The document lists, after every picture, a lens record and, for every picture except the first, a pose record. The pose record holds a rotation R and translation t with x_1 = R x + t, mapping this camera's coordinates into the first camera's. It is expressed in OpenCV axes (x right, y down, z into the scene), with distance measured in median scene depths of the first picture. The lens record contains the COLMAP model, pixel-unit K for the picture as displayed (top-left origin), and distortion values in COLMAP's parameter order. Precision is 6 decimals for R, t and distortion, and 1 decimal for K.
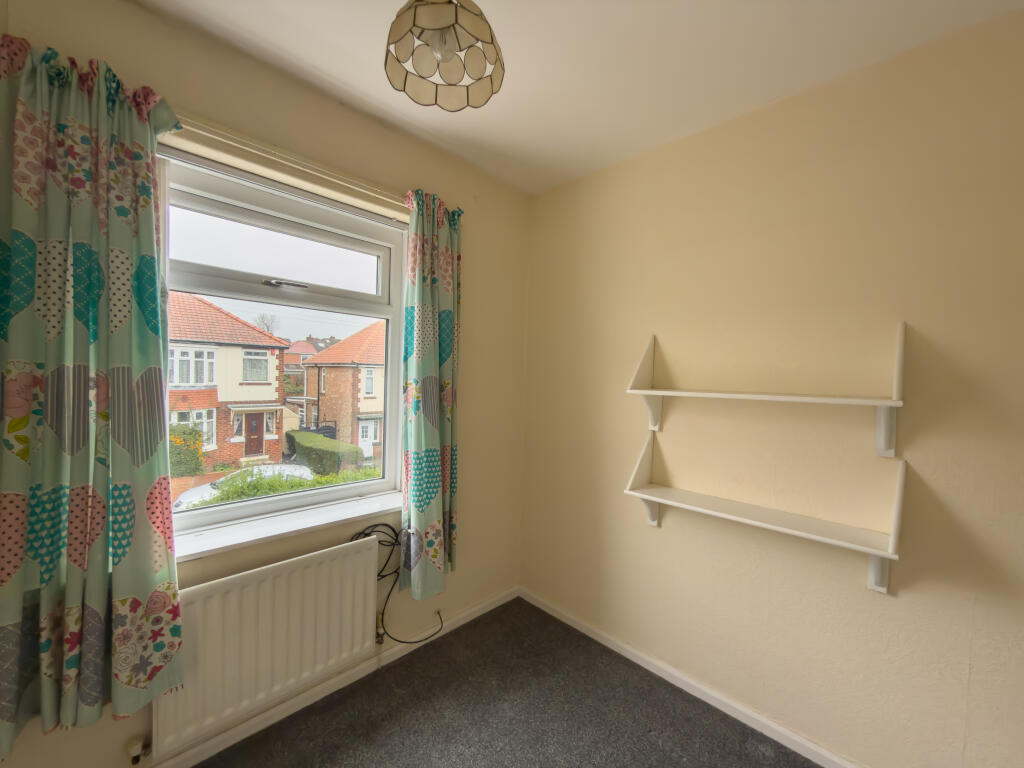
lens RADIAL K [[409.5, 0, 510.0], [0, 409.5, 383.8], [0, 0, 1]] dist [-0.008225, 0.000522]
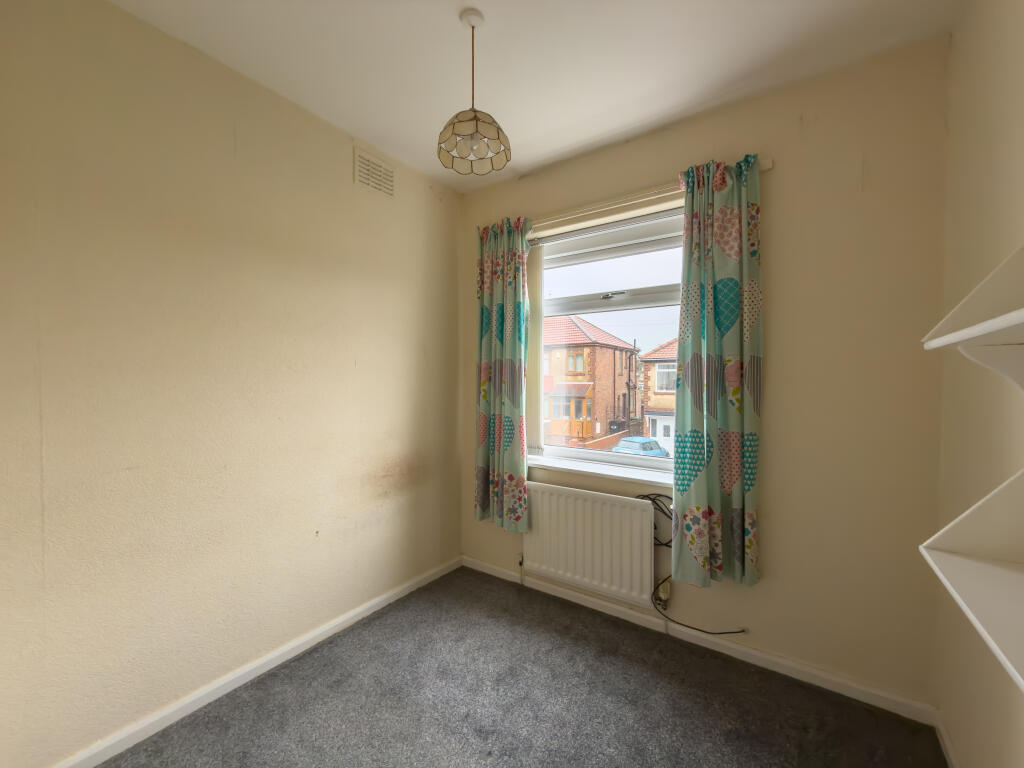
lens RADIAL K [[409.5, 0, 510.0], [0, 409.5, 383.8], [0, 0, 1]] dist [-0.008225, 0.000522]
pose [[0.162819, -0.020093, -0.986451, 0.719562], [-0.020458, 0.999509, -0.023735, 0.089408], [0.986444, 0.024045, 0.162328, 0.444902]]
